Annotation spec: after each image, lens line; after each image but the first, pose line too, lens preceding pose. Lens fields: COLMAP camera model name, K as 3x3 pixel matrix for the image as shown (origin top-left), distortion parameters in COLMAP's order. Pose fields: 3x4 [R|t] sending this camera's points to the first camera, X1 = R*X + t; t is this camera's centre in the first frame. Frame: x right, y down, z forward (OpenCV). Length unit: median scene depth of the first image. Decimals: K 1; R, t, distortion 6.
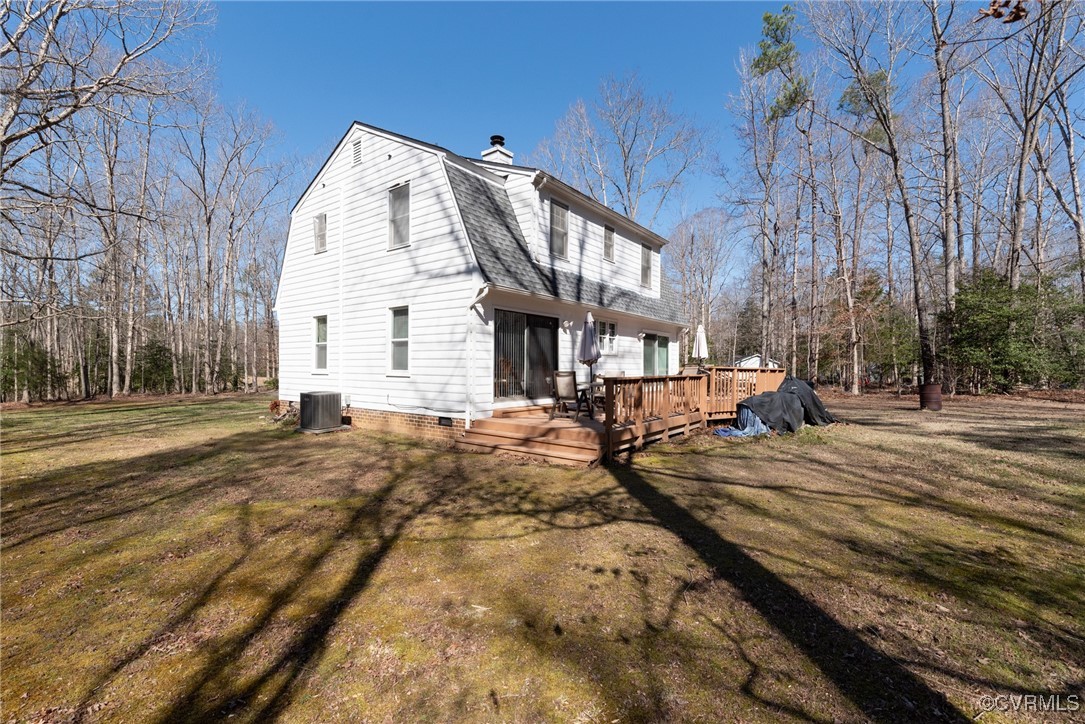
lens RADIAL K [[468.8, 0, 542.1], [0, 468.8, 365.9], [0, 0, 1]] dist [0.001338, -0.000124]
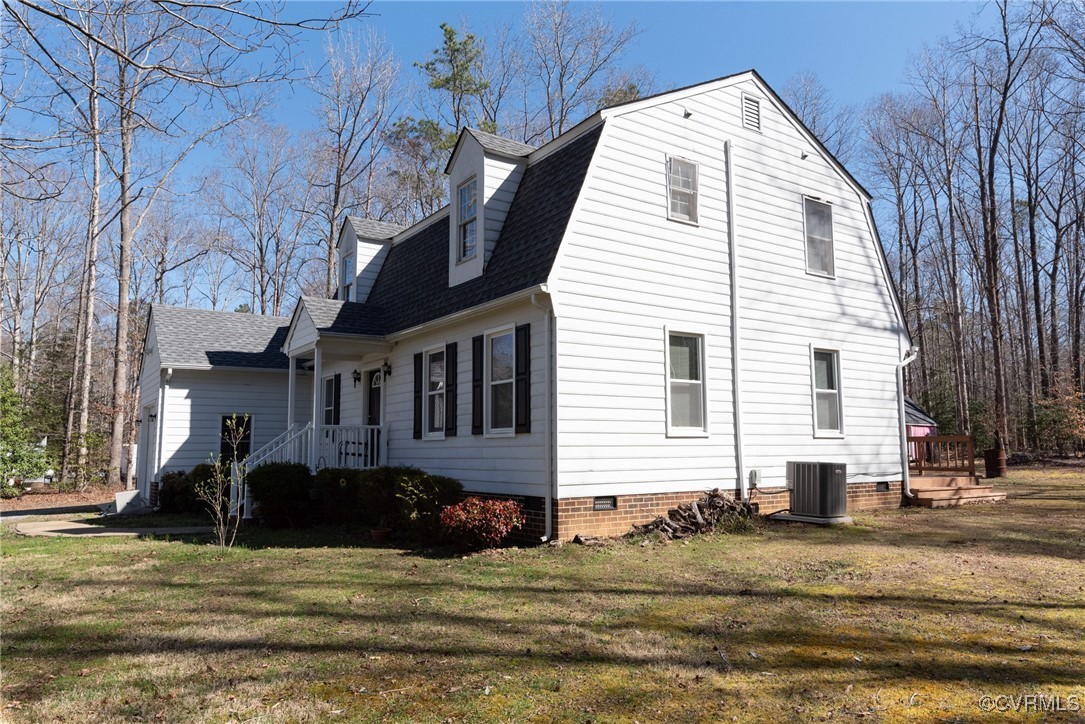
lens RADIAL K [[738.5, 0, 542.5], [0, 738.5, 362.0], [0, 0, 1]] dist [-0.000775, -0.001749]
pose [[0.310886, 0.101175, 0.945047, -1.715055], [0.005326, 0.994117, -0.108181, 0.028591], [-0.950432, 0.038665, 0.308518, 1.129549]]
